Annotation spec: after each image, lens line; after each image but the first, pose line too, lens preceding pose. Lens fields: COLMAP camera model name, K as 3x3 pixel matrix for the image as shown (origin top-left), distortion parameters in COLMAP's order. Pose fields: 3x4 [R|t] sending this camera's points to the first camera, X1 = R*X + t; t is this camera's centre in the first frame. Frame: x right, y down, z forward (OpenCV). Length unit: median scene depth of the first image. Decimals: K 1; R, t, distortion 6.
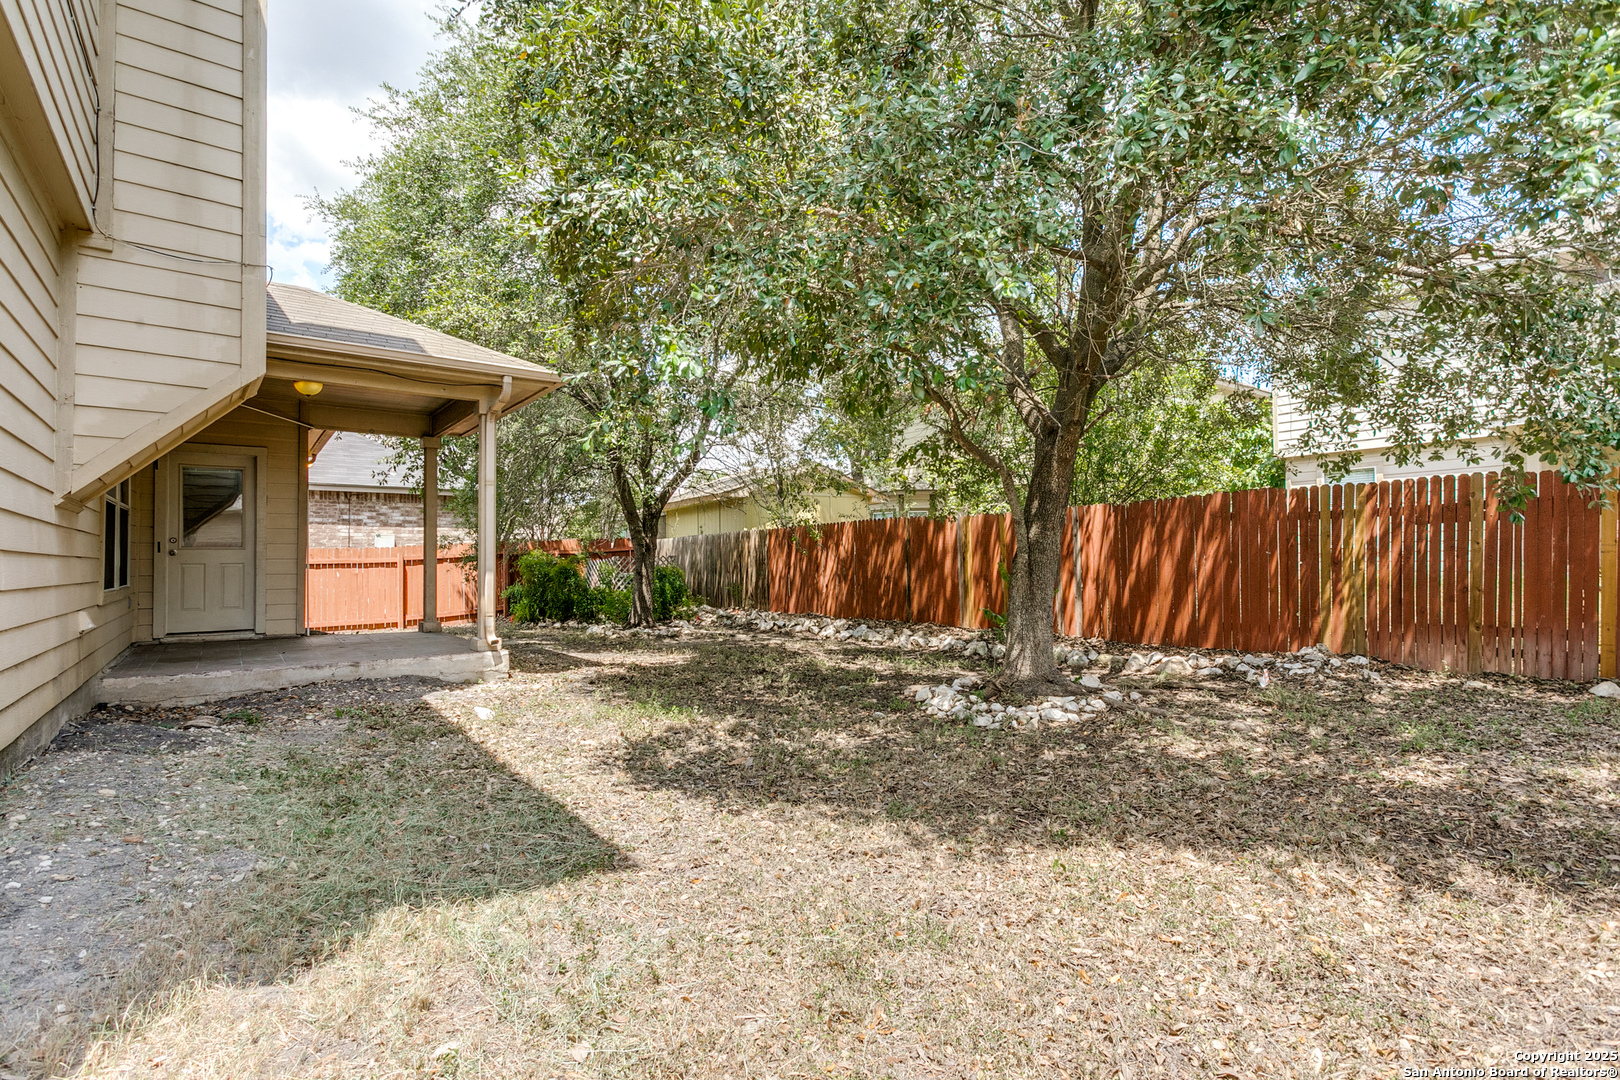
lens RADIAL K [[783.6, 0, 809.9], [0, 783.6, 554.7], [0, 0, 1]] dist [0.013045, -0.002124]
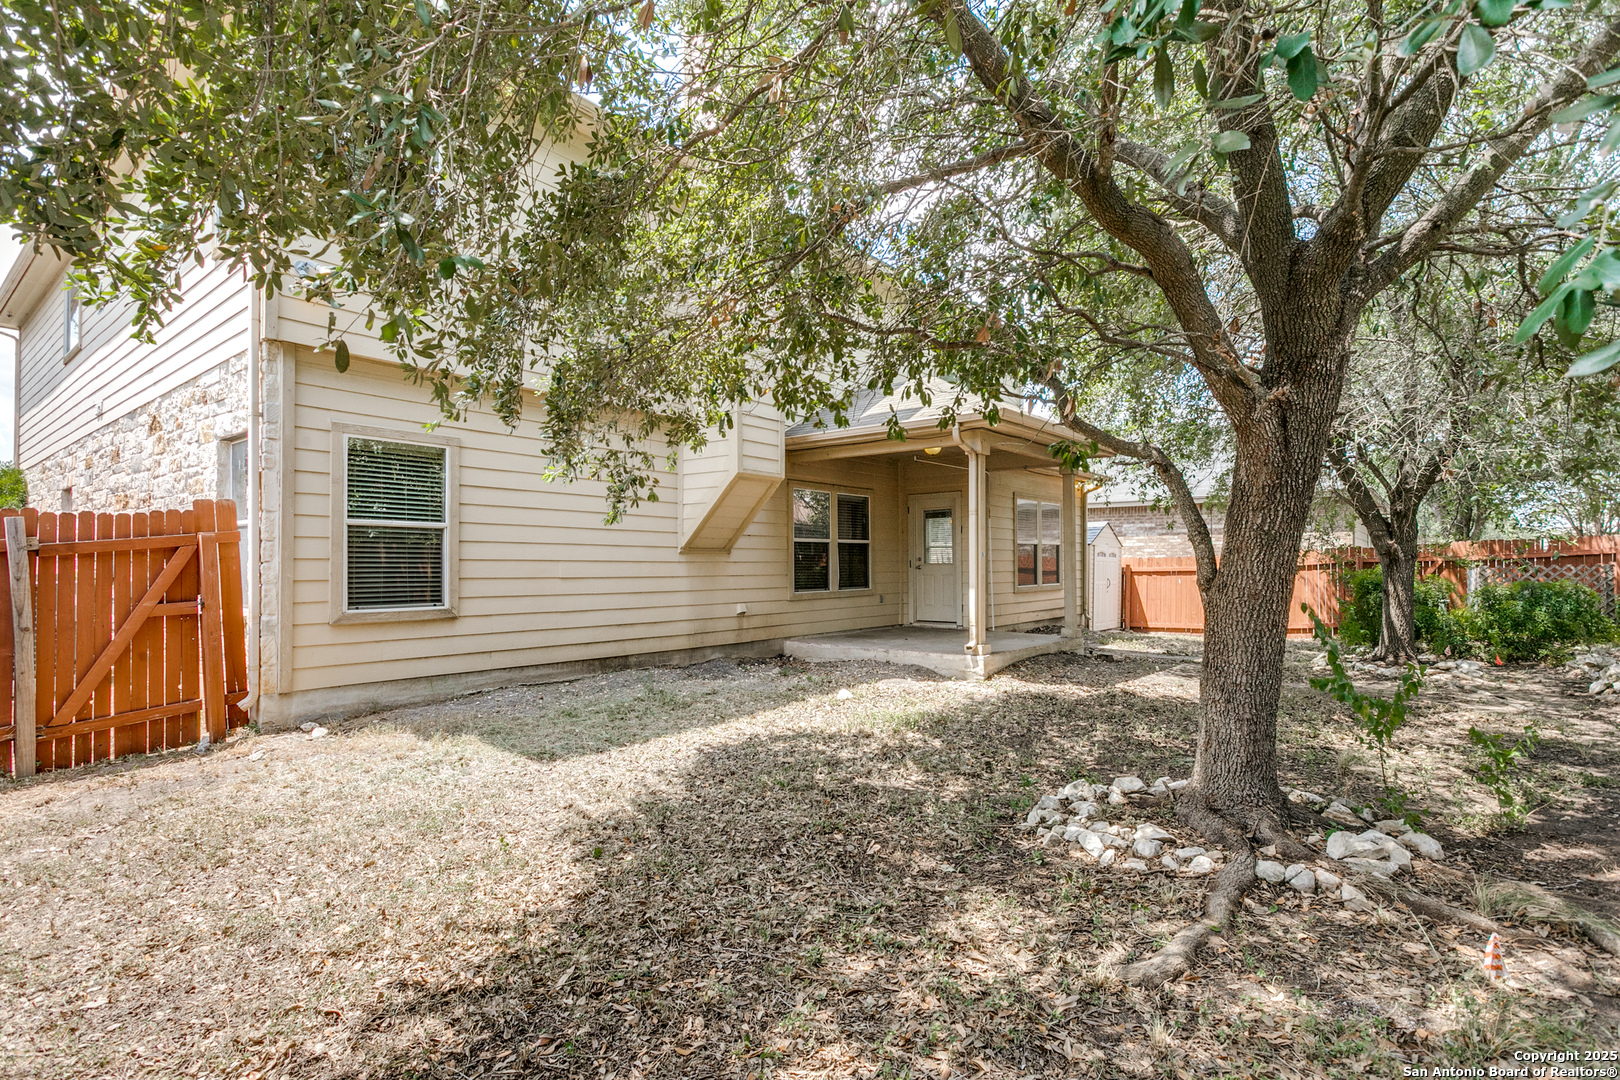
lens RADIAL K [[783.6, 0, 807.5], [0, 783.6, 550.2], [0, 0, 1]] dist [0.013045, -0.002124]
pose [[0.242434, -0.012457, -0.970088, 0.620023], [0.011067, 0.999888, -0.010073, -0.023916], [0.970105, -0.008294, 0.242545, 0.429617]]
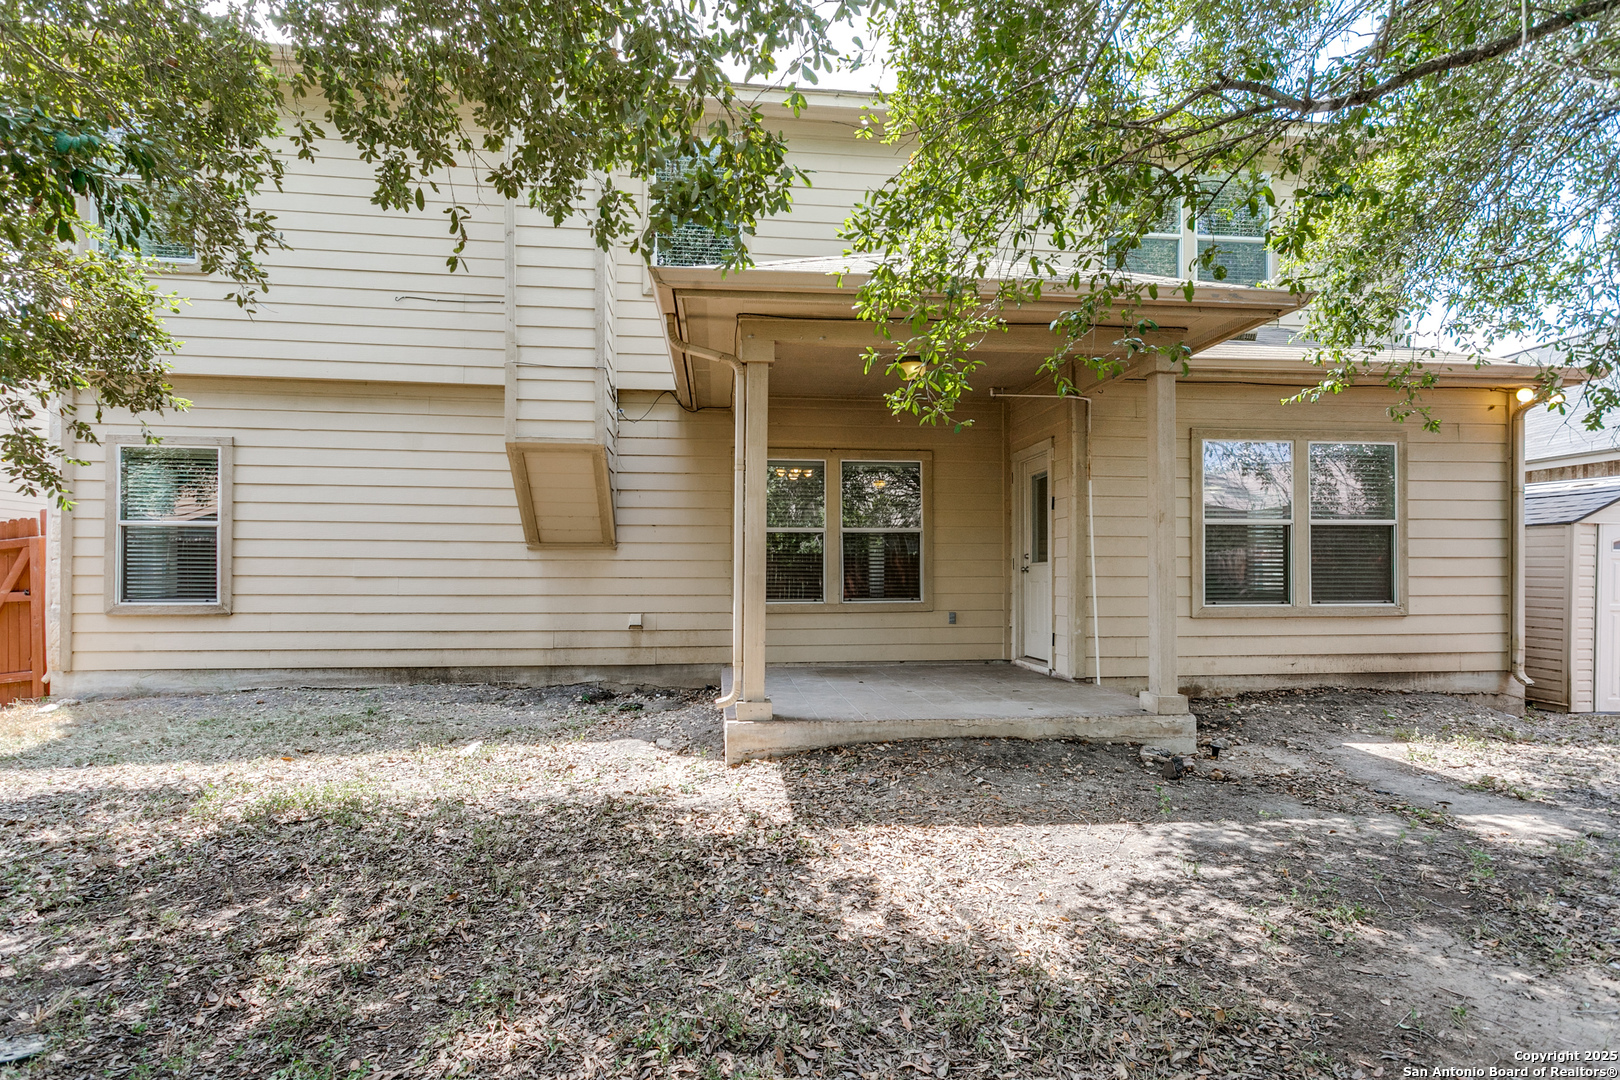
lens RADIAL K [[783.6, 0, 807.4], [0, 783.6, 552.1], [0, 0, 1]] dist [0.013045, -0.002124]
pose [[-0.505585, -0.008358, -0.862736, 0.125669], [0.010307, 0.999823, -0.015727, -0.011533], [0.862715, -0.016843, -0.505409, 1.264599]]
